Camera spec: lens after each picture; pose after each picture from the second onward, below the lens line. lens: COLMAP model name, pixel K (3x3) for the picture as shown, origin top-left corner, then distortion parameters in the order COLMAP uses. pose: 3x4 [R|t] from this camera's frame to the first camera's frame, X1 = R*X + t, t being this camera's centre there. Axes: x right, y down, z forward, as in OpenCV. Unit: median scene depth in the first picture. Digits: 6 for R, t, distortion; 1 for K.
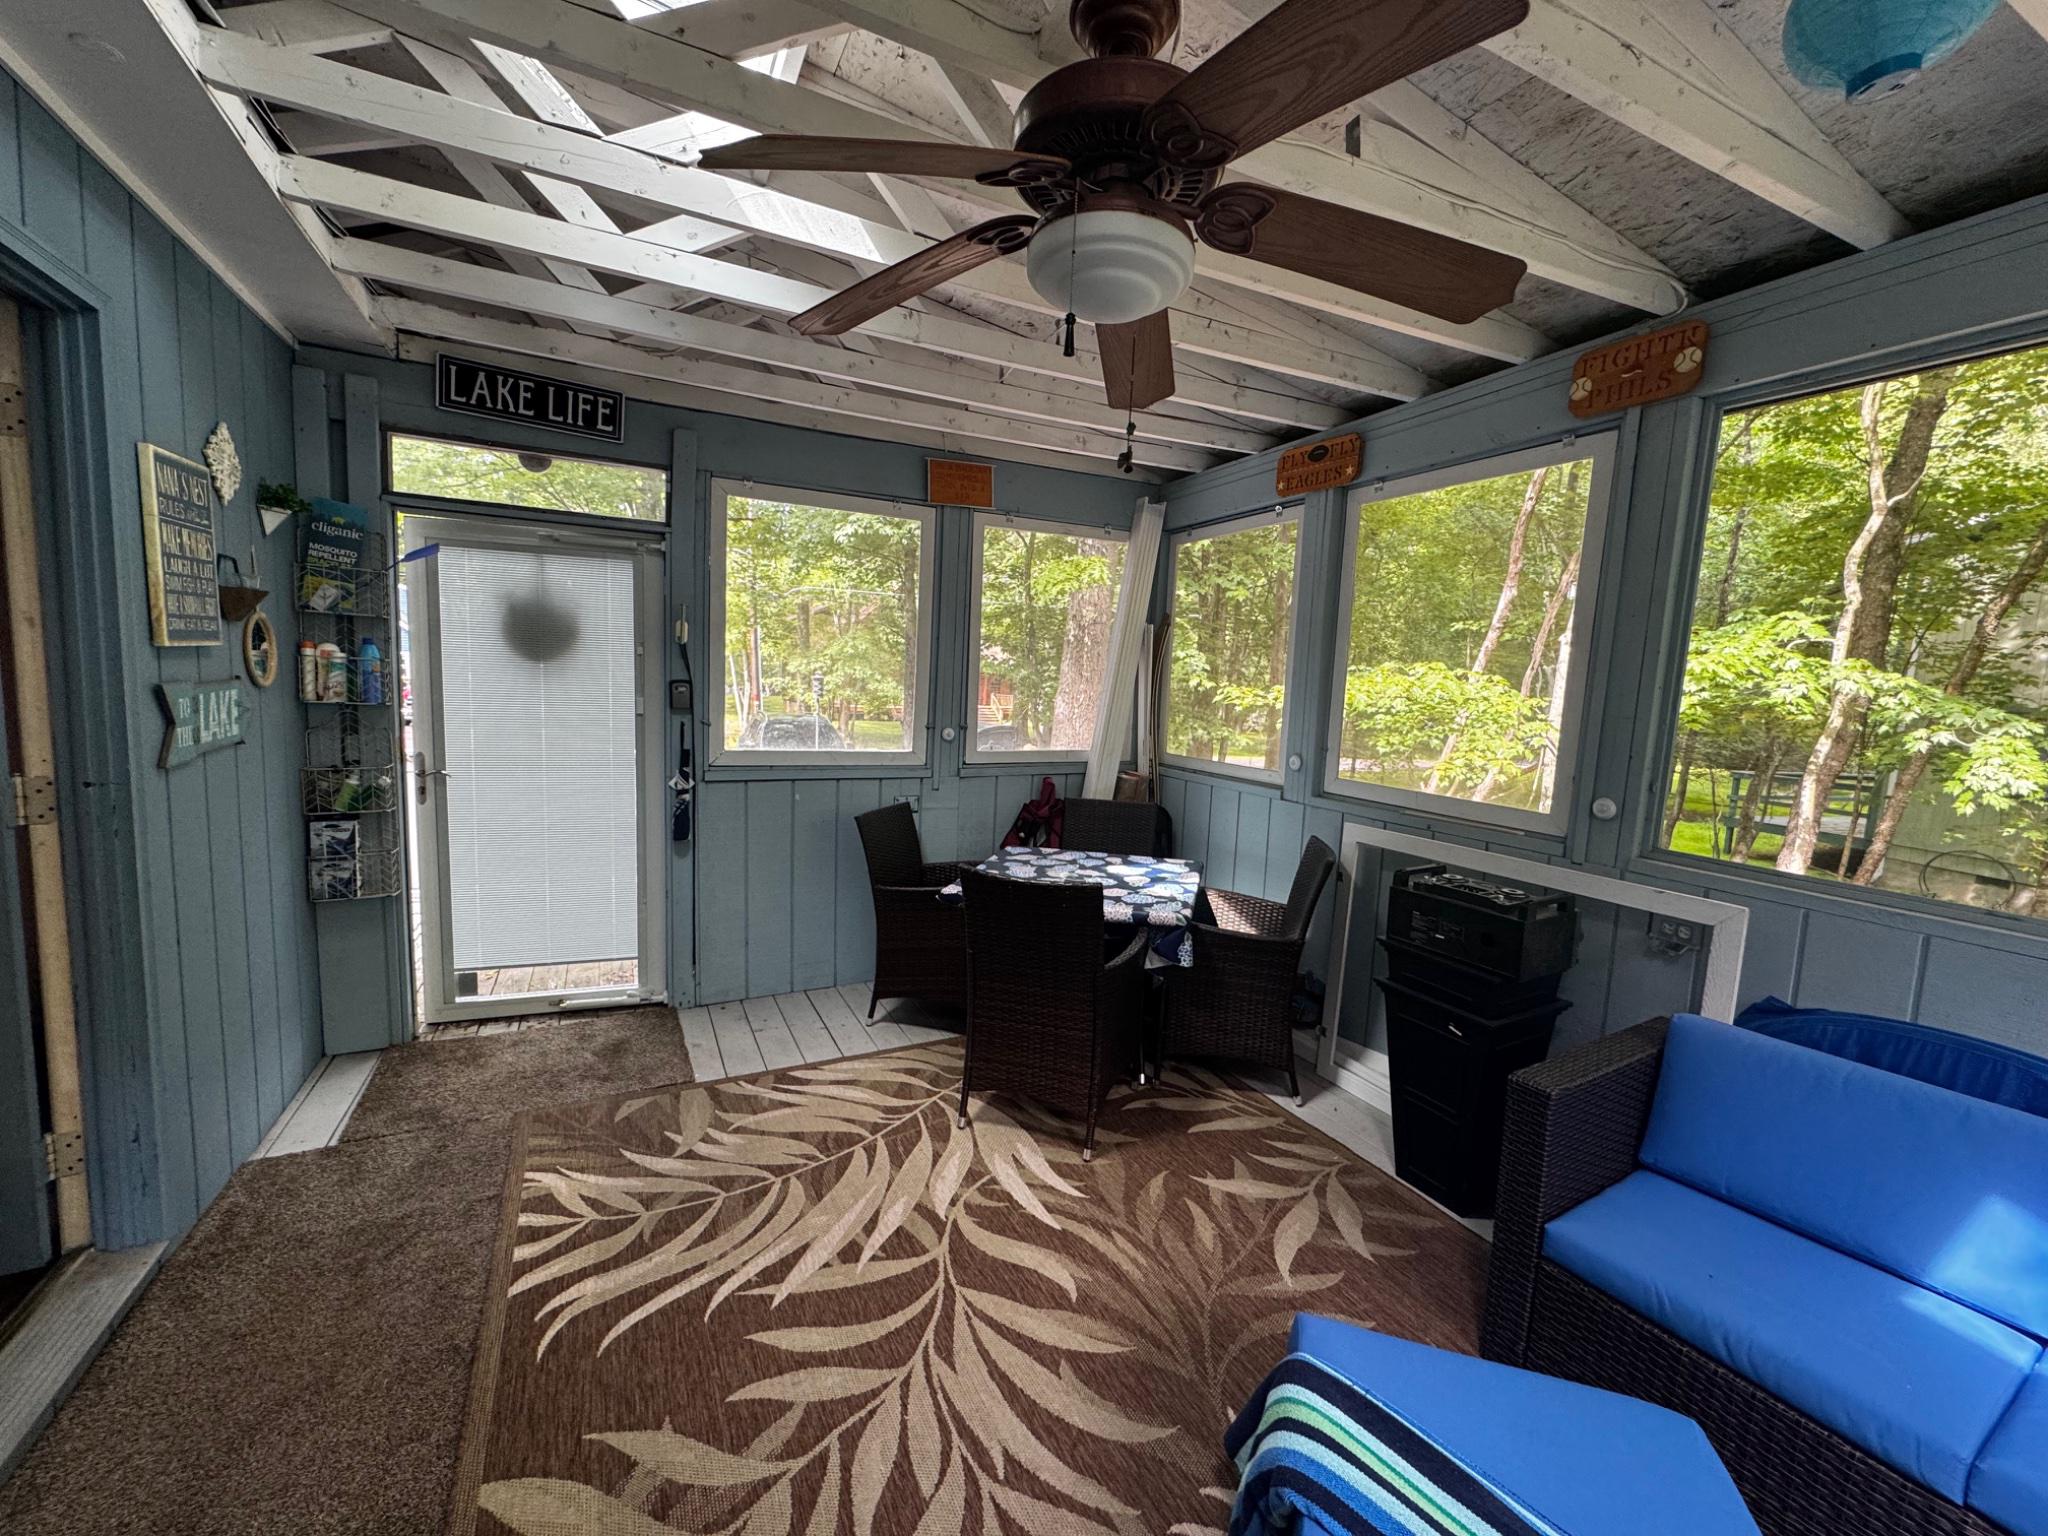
lens RADIAL K [[820.7, 0, 1019.4], [0, 820.7, 772.4], [0, 0, 1]] dist [-0.002697, 0.000367]
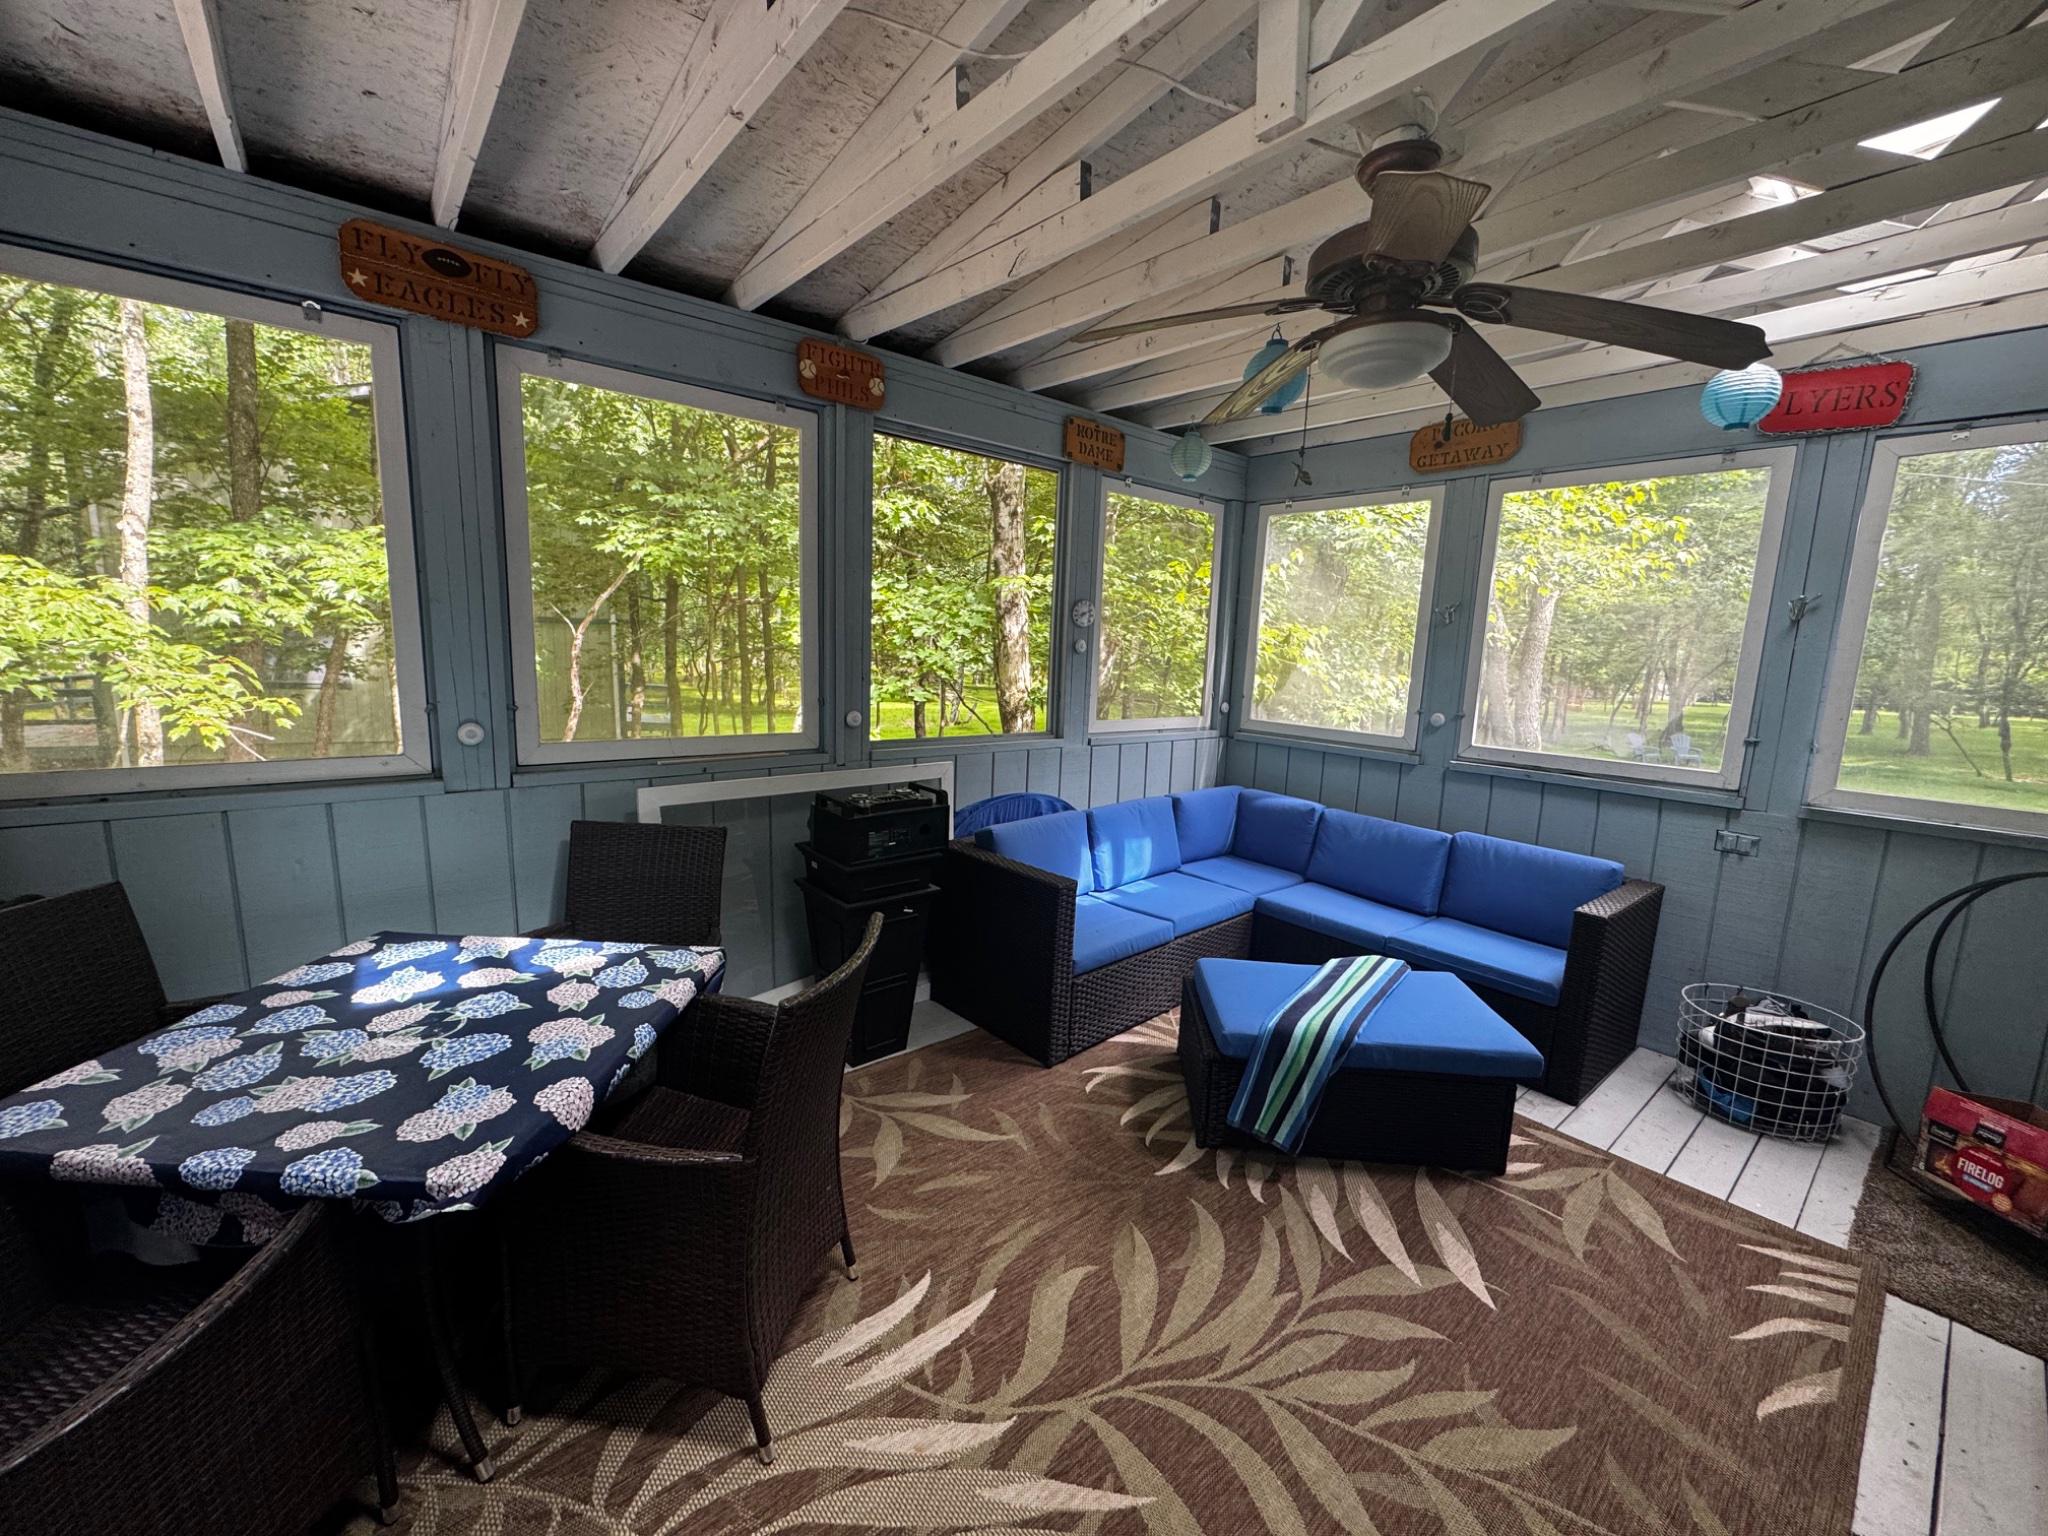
lens RADIAL K [[820.7, 0, 1025.8], [0, 820.7, 766.2], [0, 0, 1]] dist [-0.002697, 0.000367]
pose [[-0.237590, -0.195441, 0.951501, -0.673264], [0.068338, 0.973760, 0.217077, -0.159501], [-0.968959, 0.116599, -0.218000, 1.108273]]
